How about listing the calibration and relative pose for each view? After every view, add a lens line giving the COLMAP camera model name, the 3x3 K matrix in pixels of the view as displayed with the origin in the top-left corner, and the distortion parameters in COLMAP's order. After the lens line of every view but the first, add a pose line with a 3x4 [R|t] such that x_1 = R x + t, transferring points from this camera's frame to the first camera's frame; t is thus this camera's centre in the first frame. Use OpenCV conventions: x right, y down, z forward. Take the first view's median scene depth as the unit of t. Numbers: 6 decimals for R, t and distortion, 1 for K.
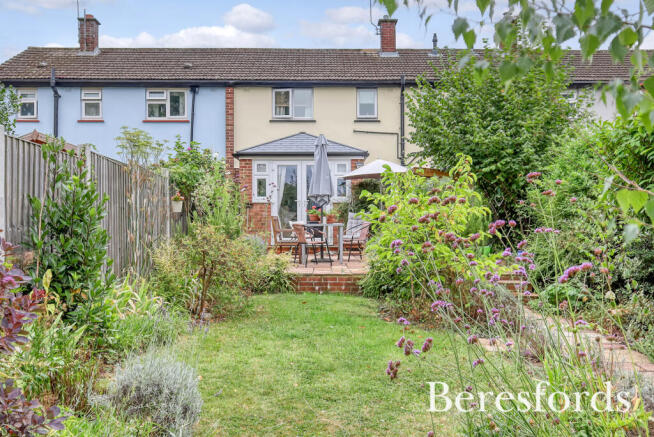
lens RADIAL K [[412.6, 0, 327.3], [0, 412.6, 218.3], [0, 0, 1]] dist [0.003092, -0.000030]
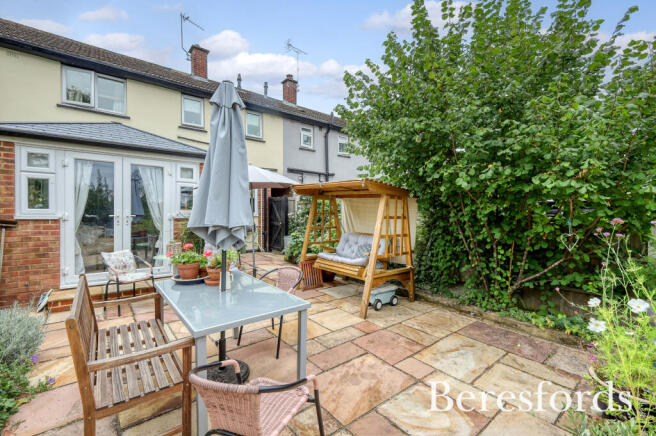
lens RADIAL K [[279.4, 0, 330.4], [0, 279.4, 217.5], [0, 0, 1]] dist [0.001521, -0.000023]
pose [[0.804861, -0.000506, 0.593463, -0.059027], [-0.001608, 0.999994, 0.003034, -0.040241], [-0.593461, -0.003396, 0.804856, 0.419685]]
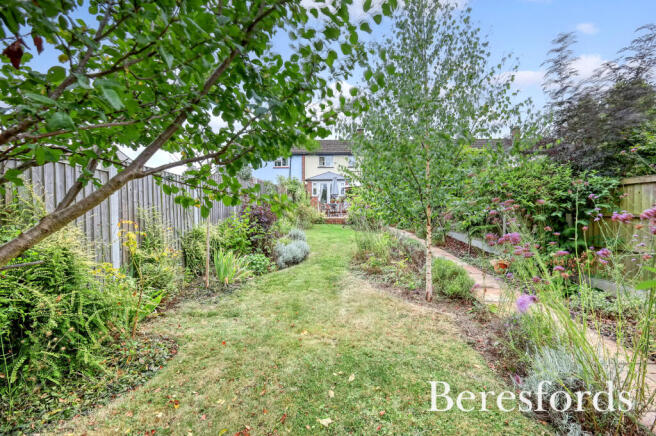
lens RADIAL K [[279.4, 0, 326.8], [0, 279.4, 216.2], [0, 0, 1]] dist [0.001521, -0.000023]
pose [[0.996816, 0.006333, -0.079489, 0.083176], [-0.003045, 0.999137, 0.041413, 0.019544], [0.079683, -0.041039, 0.995975, -0.967785]]
